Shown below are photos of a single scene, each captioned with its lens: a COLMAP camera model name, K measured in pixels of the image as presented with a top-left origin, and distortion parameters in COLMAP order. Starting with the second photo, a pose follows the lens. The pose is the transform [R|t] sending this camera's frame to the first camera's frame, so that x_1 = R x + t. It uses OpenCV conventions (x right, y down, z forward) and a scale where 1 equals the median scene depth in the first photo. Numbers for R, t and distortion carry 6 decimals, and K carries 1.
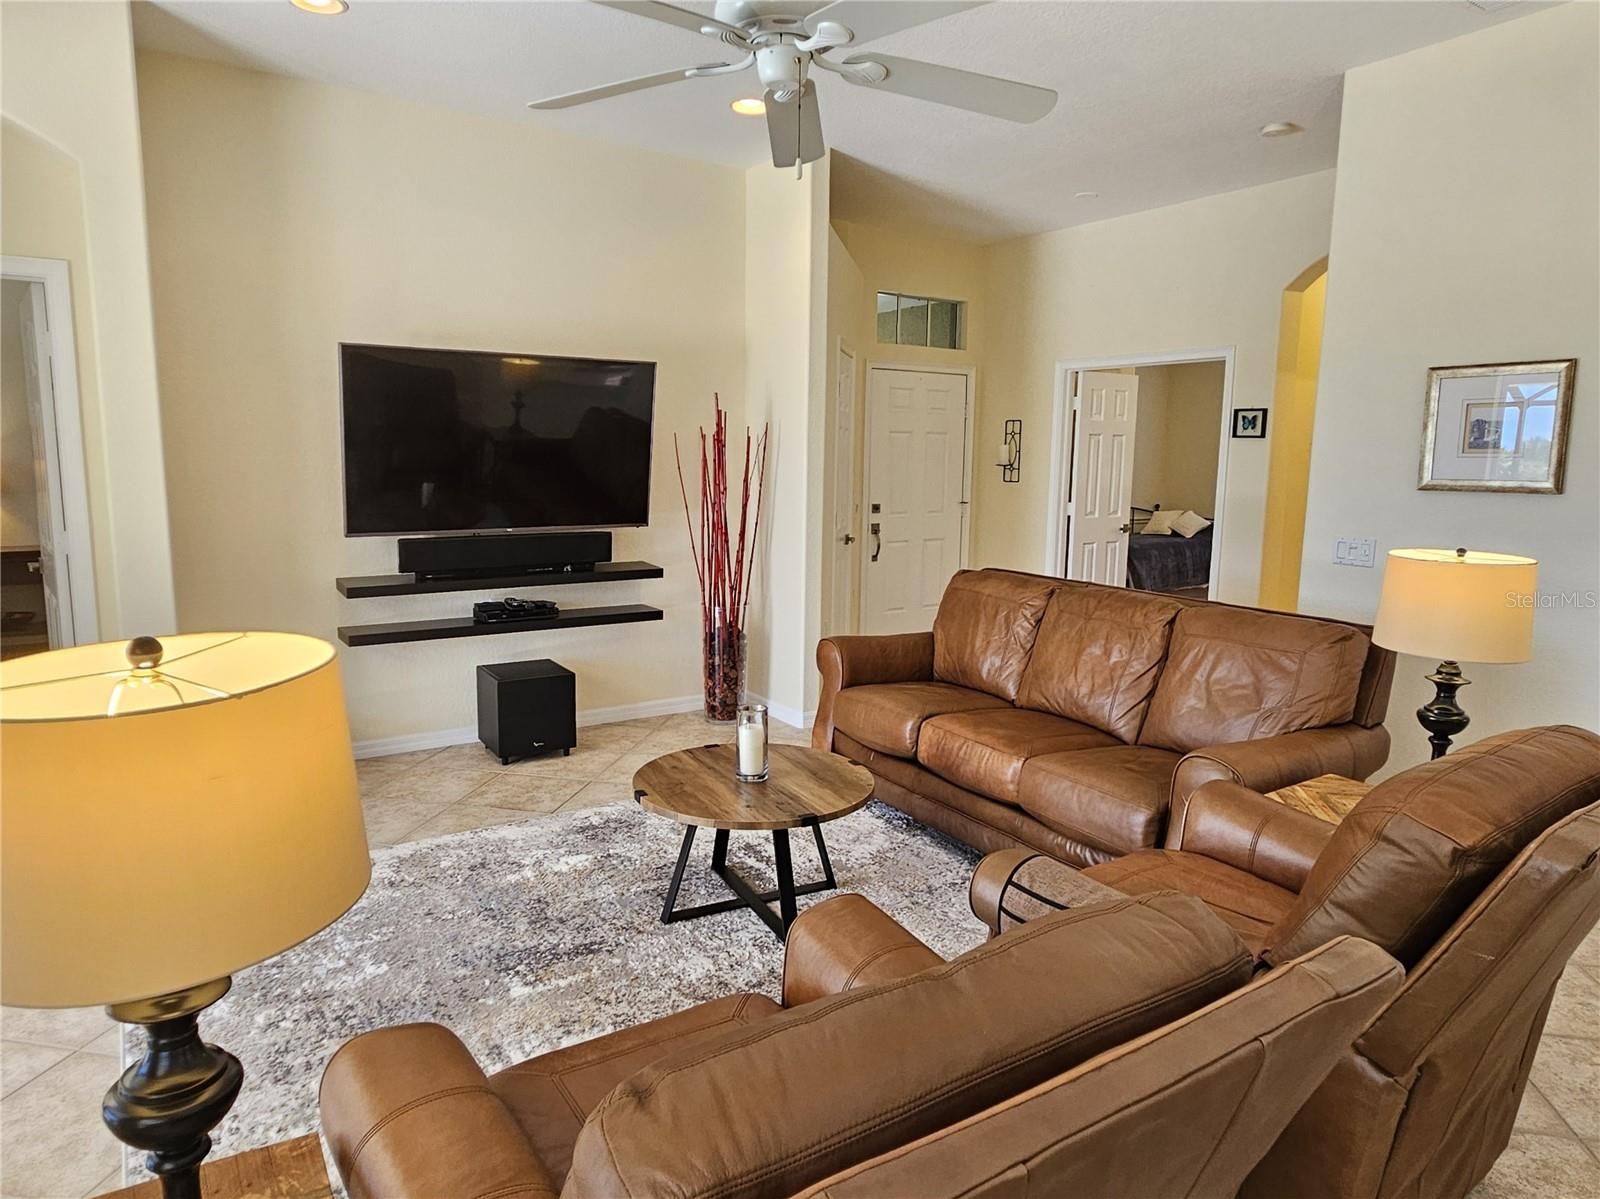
lens RADIAL K [[994.2, 0, 800.0], [0, 994.2, 599.5], [0, 0, 1]] dist [-0.003422, 0.000611]
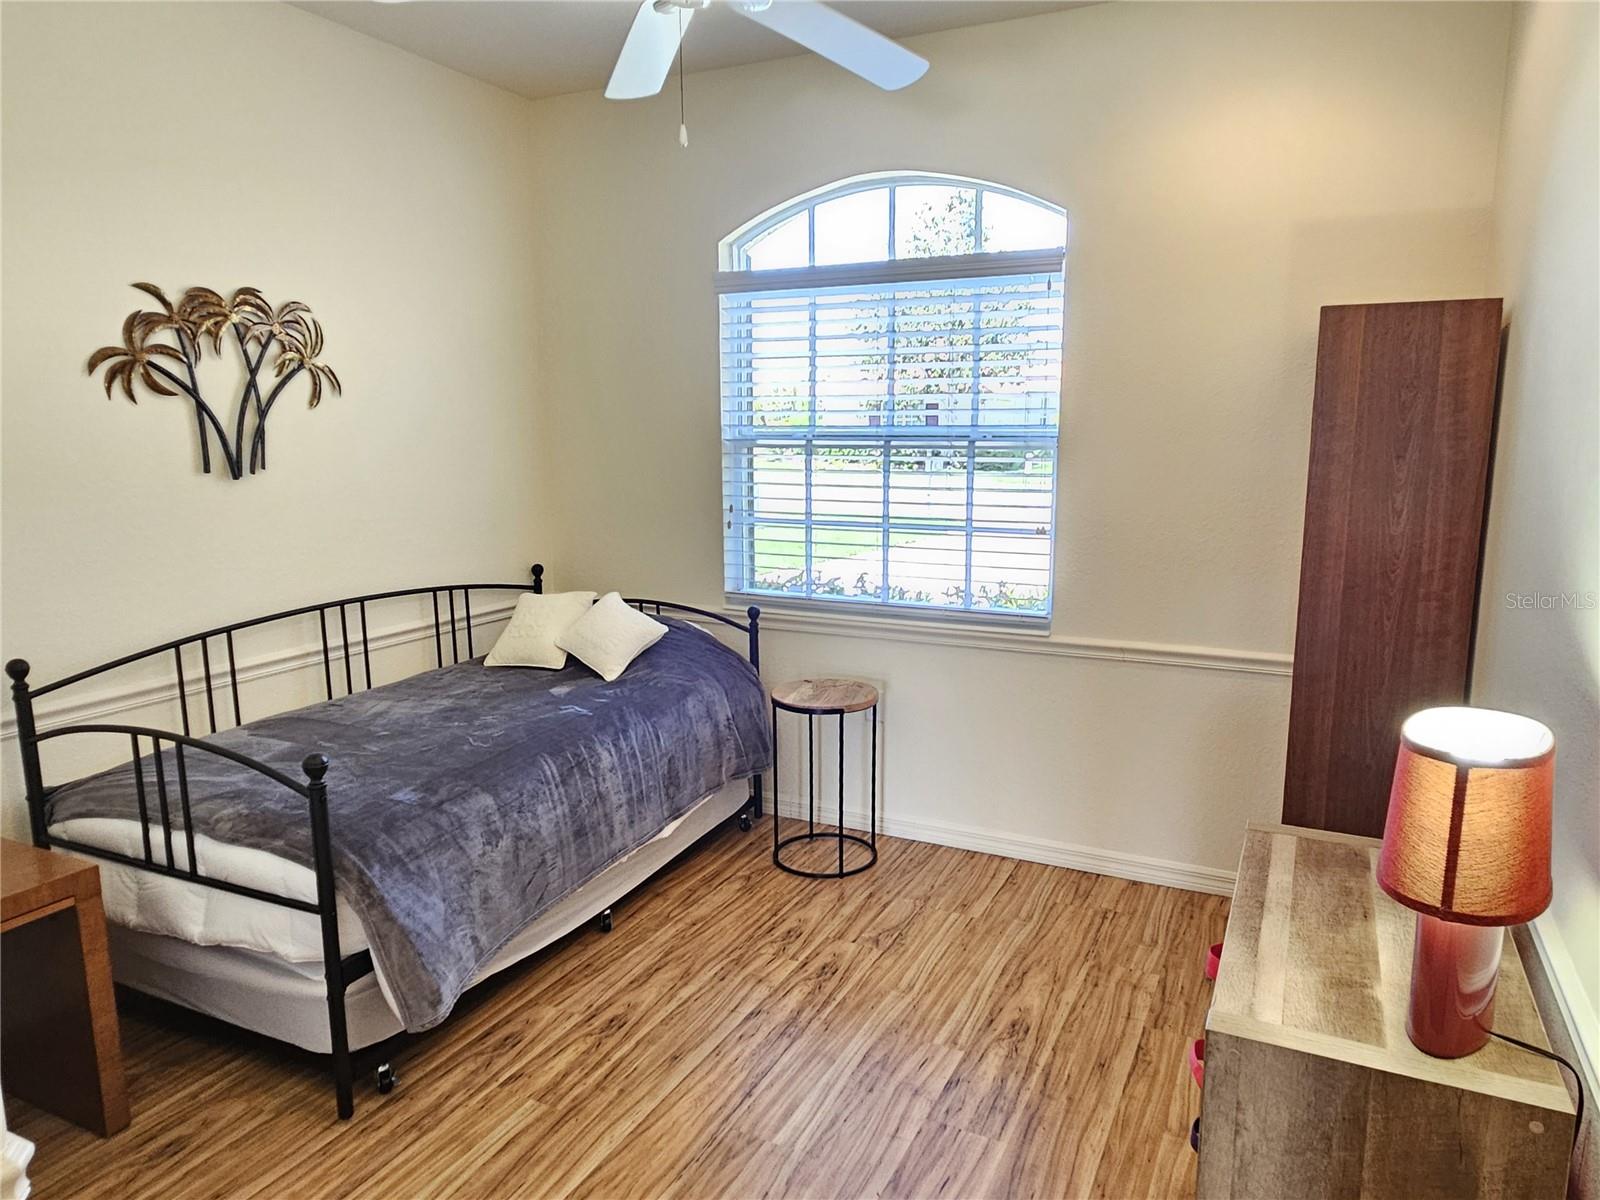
lens RADIAL K [[978.8, 0, 798.5], [0, 978.8, 594.4], [0, 0, 1]] dist [0.000657, 0.000669]
pose [[0.871700, -0.094454, 0.480851, 0.642650], [0.086554, 0.995498, 0.038639, -0.220660], [-0.482335, 0.007938, 0.875951, 1.503180]]
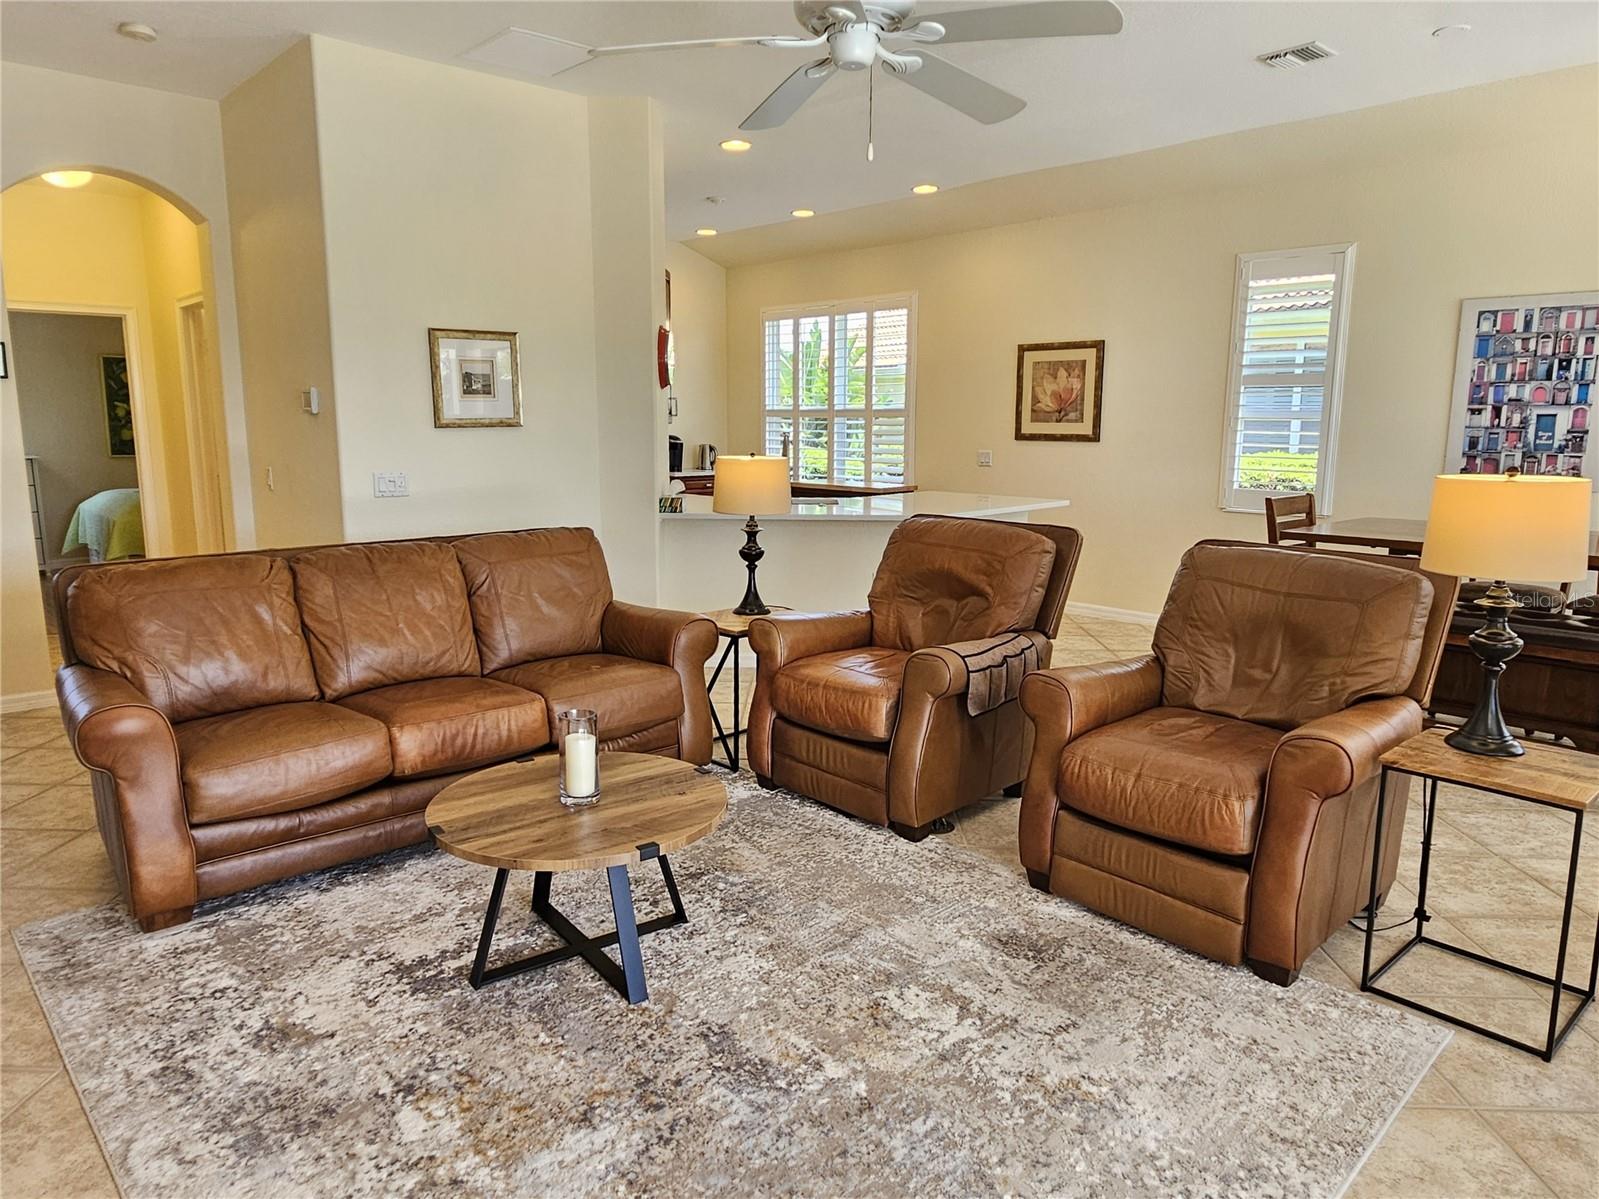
lens RADIAL K [[1030.6, 0, 771.1], [0, 1030.6, 587.4], [0, 0, 1]] dist [0.009561, -0.003941]
pose [[-0.139544, -0.179023, 0.973898, -0.630780], [0.145410, 0.969155, 0.198985, -0.098176], [-0.979481, 0.169382, -0.109209, 0.666623]]
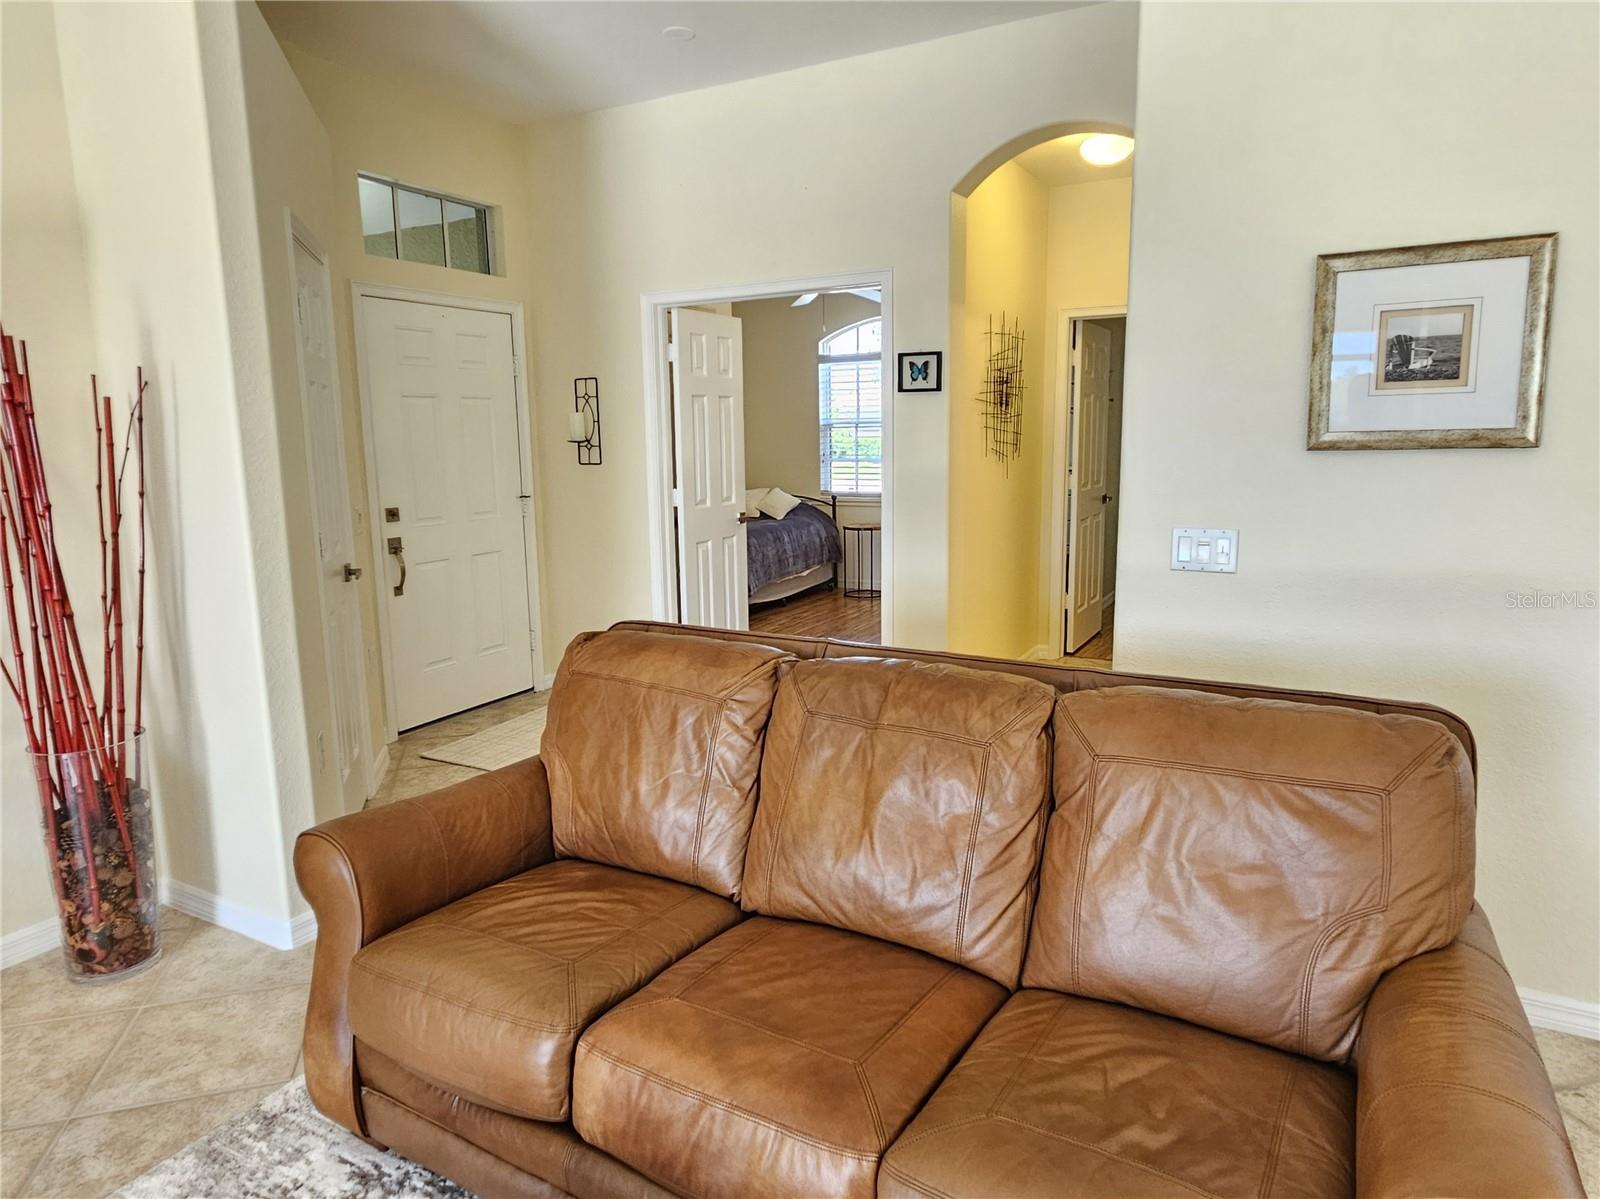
lens RADIAL K [[978.8, 0, 798.5], [0, 978.8, 593.9], [0, 0, 1]] dist [0.000657, 0.000669]
pose [[0.888662, -0.103363, 0.446761, 0.034627], [0.096348, 0.994604, 0.038464, -0.064112], [-0.448327, 0.008863, 0.893826, 0.506846]]
